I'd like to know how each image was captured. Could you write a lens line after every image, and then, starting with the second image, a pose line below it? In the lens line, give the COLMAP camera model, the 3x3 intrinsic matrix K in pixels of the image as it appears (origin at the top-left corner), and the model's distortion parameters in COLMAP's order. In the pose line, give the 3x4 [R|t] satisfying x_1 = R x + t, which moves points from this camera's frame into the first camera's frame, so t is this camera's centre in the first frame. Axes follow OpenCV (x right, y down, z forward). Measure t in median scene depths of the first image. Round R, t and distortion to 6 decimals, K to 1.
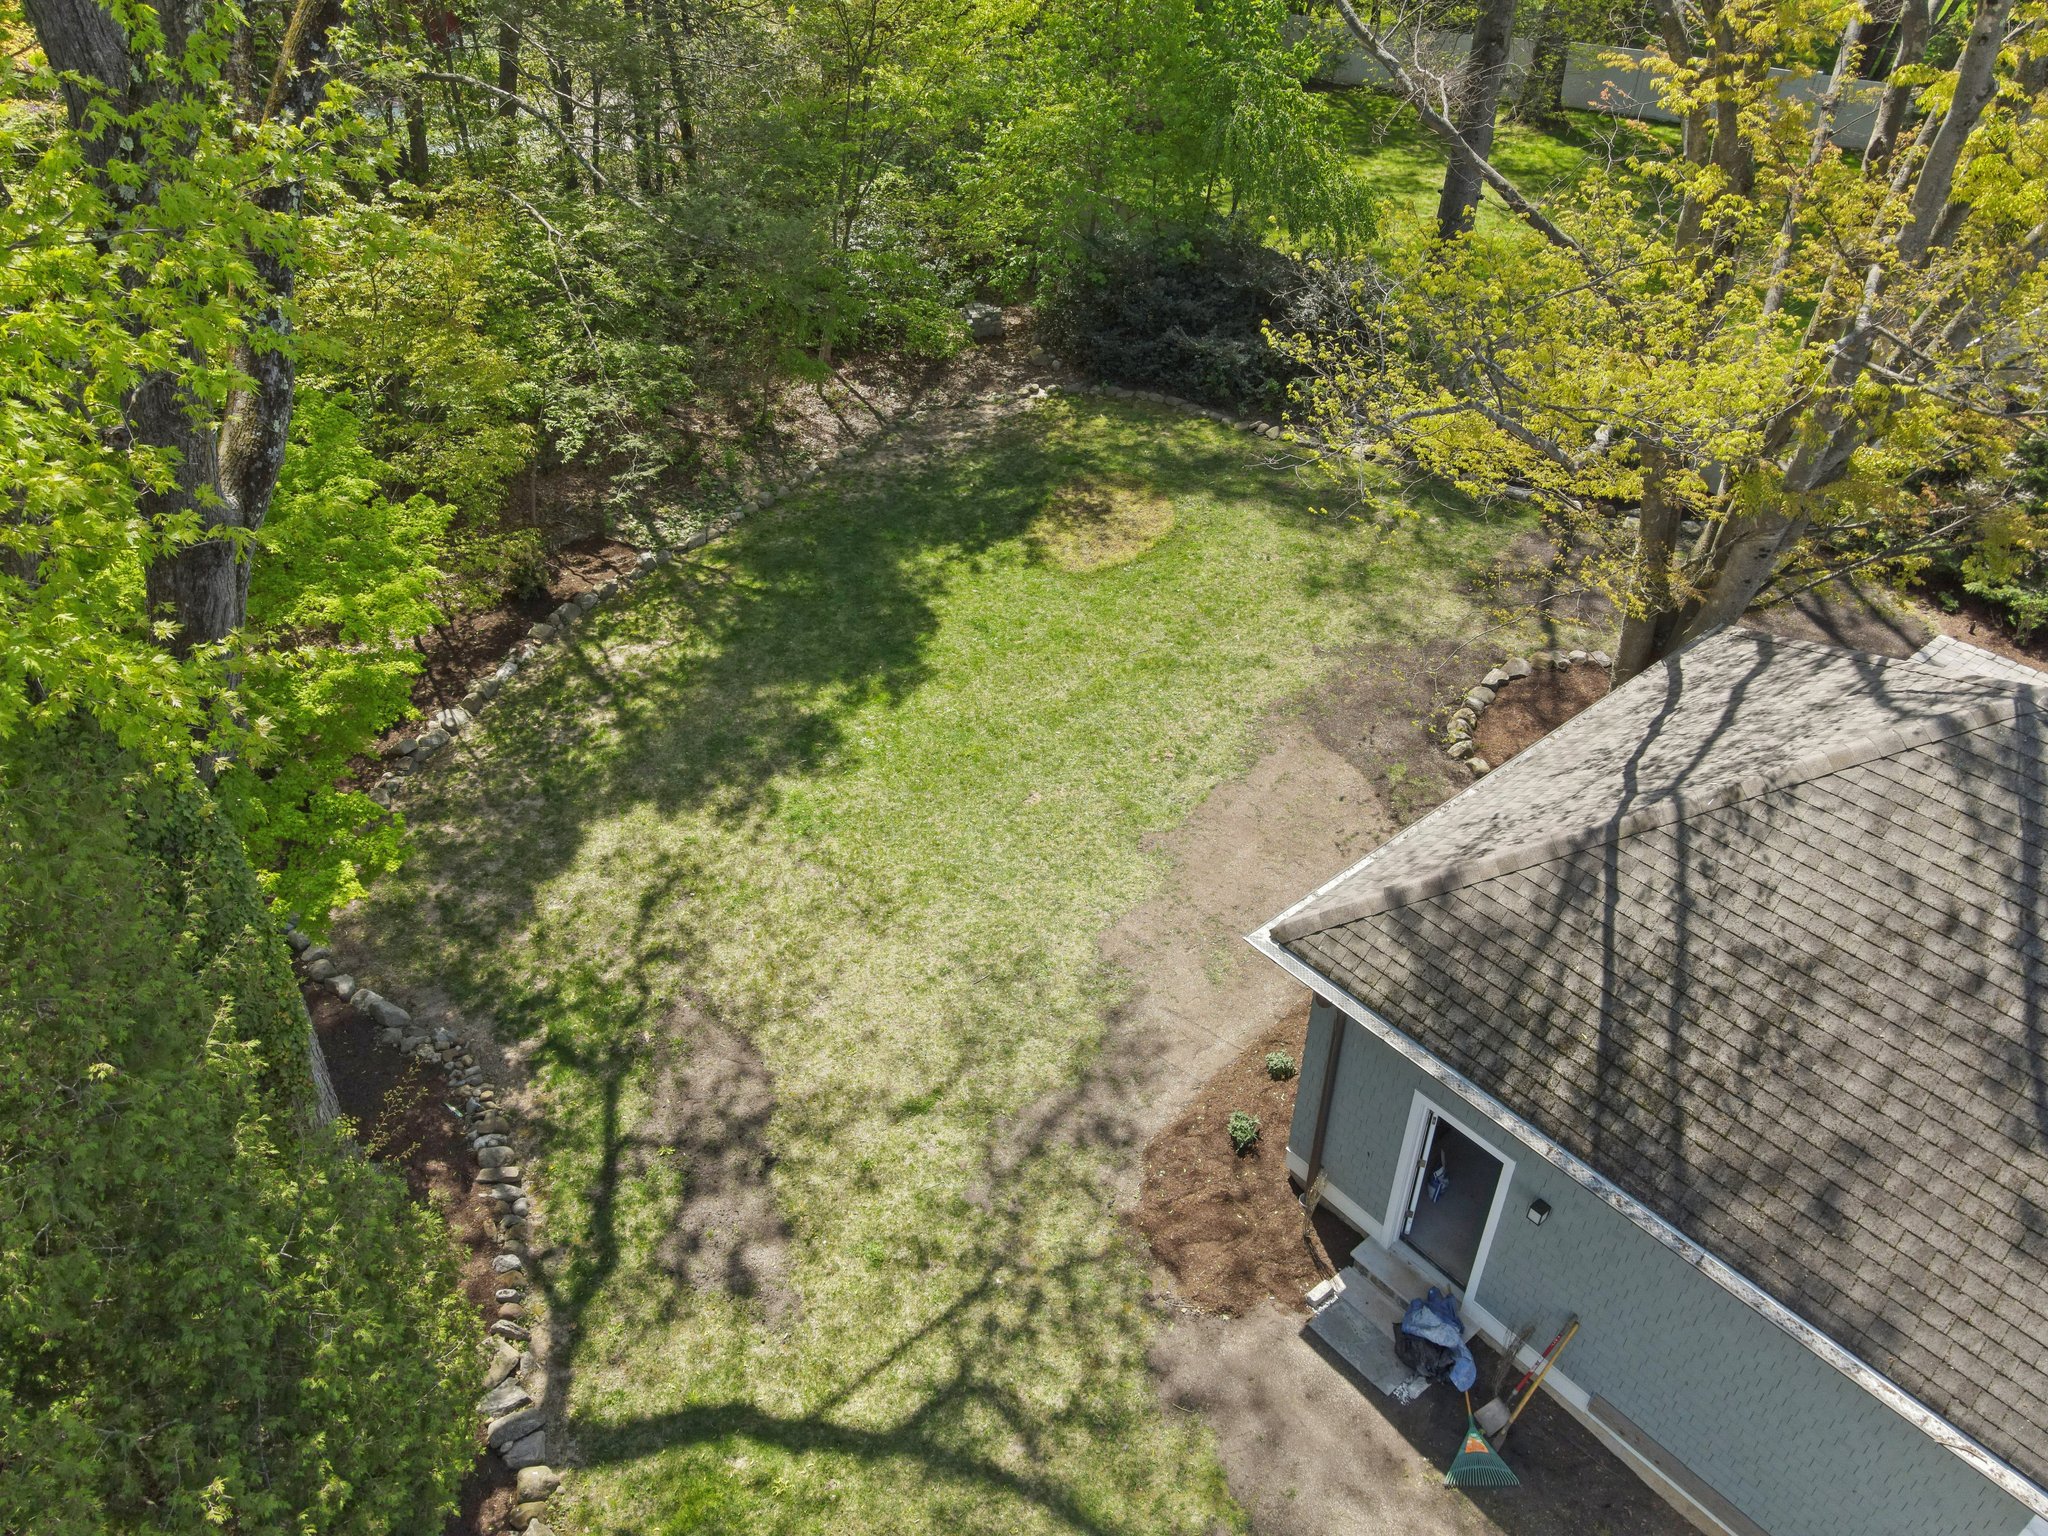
lens RADIAL K [[1526.8, 0, 1024.8], [0, 1526.8, 721.6], [0, 0, 1]] dist [0.012516, 0.012338]
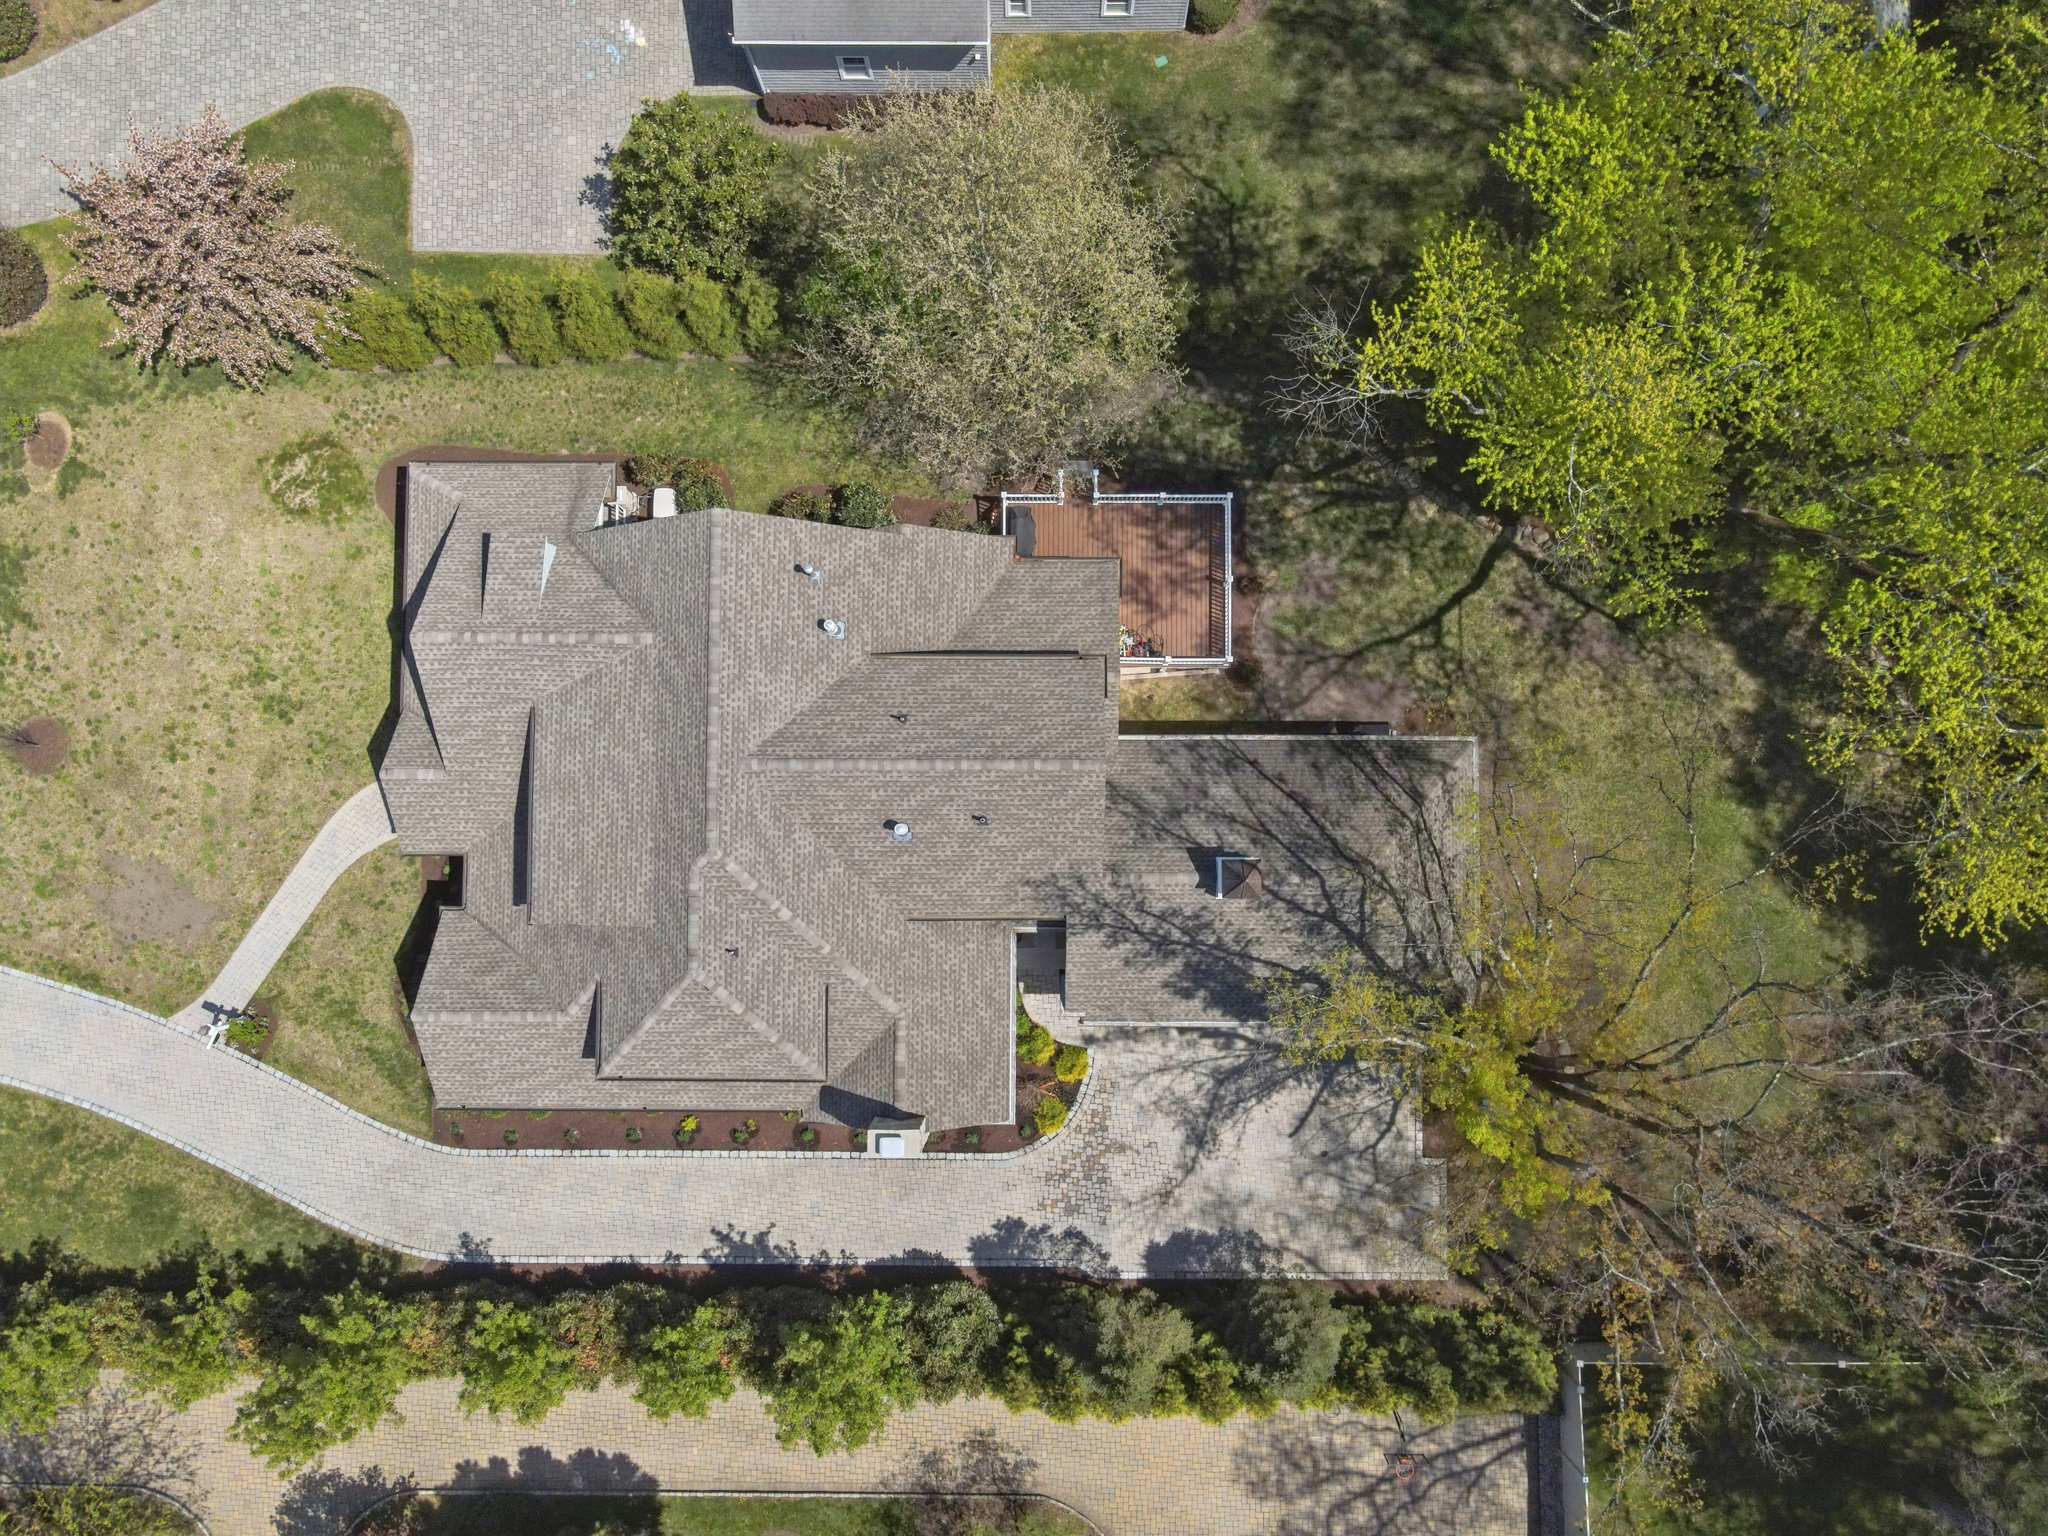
lens RADIAL K [[1490.0, 0, 1024.0], [0, 1490.0, 768.0], [0, 0, 1]] dist [0.019002, 0.004990]
pose [[-0.648329, 0.760867, -0.027401, 0.501699], [-0.434906, -0.340560, 0.833592, -1.175200], [0.624921, 0.552359, 0.551701, -0.720943]]
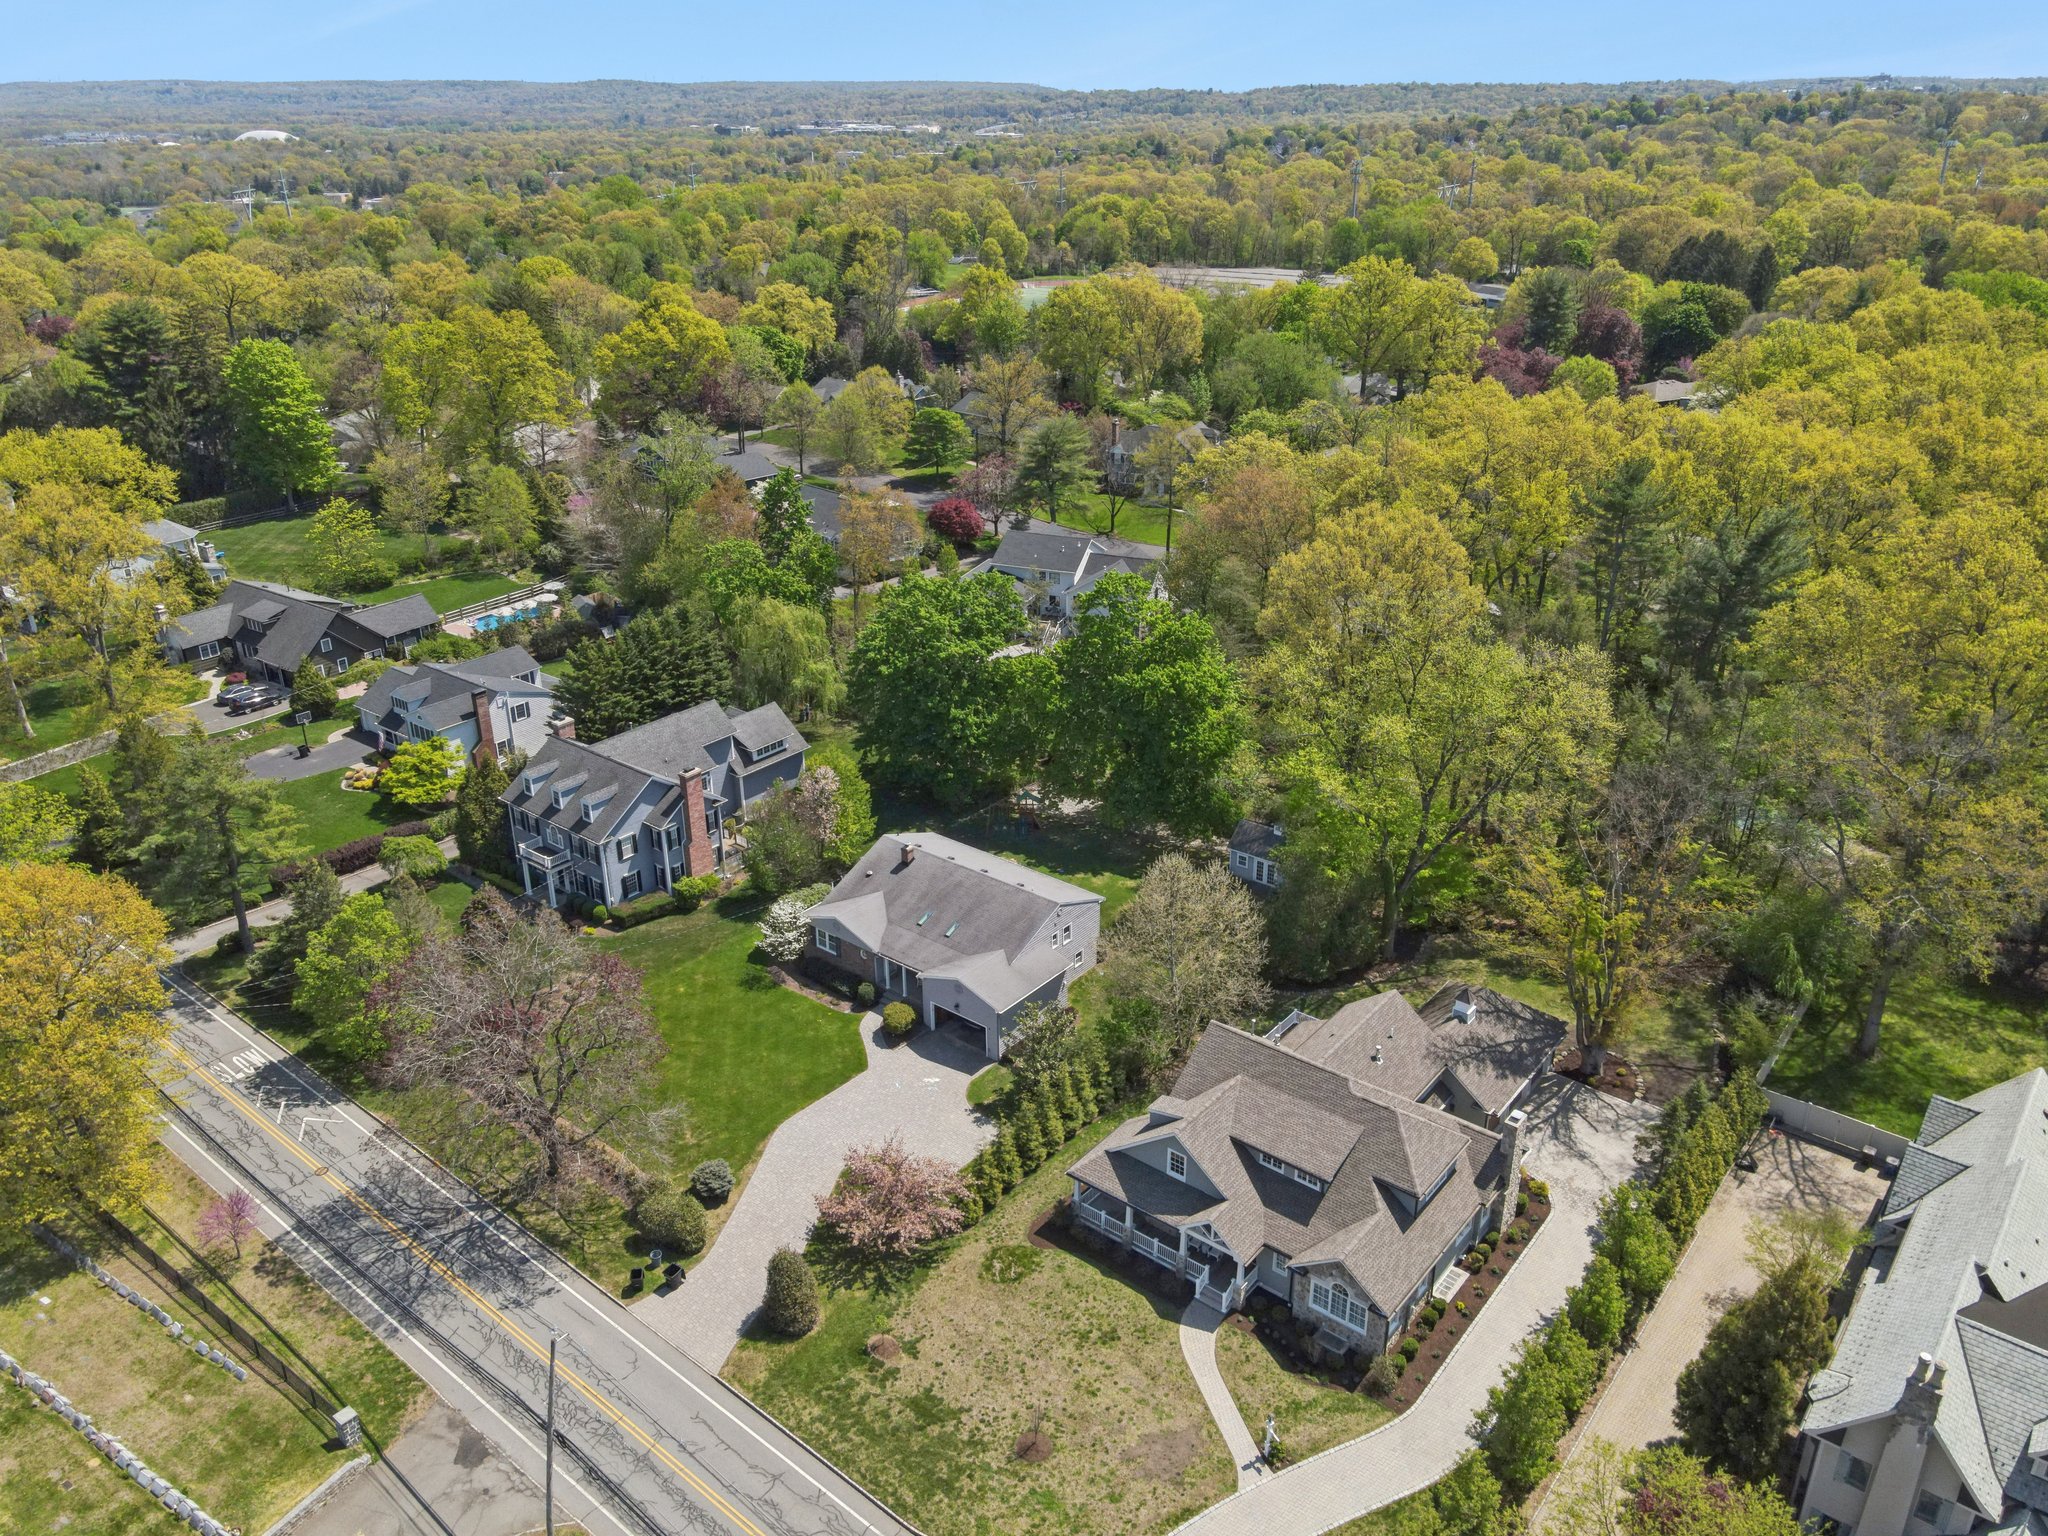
lens RADIAL K [[1507.8, 0, 1023.6], [0, 1507.8, 750.5], [0, 0, 1]] dist [-0.016749, 0.066456]
pose [[0.183207, 0.399977, -0.898028, 3.283199], [-0.568000, 0.788651, 0.235383, -0.717021], [0.802378, 0.466956, 0.371673, -2.160014]]
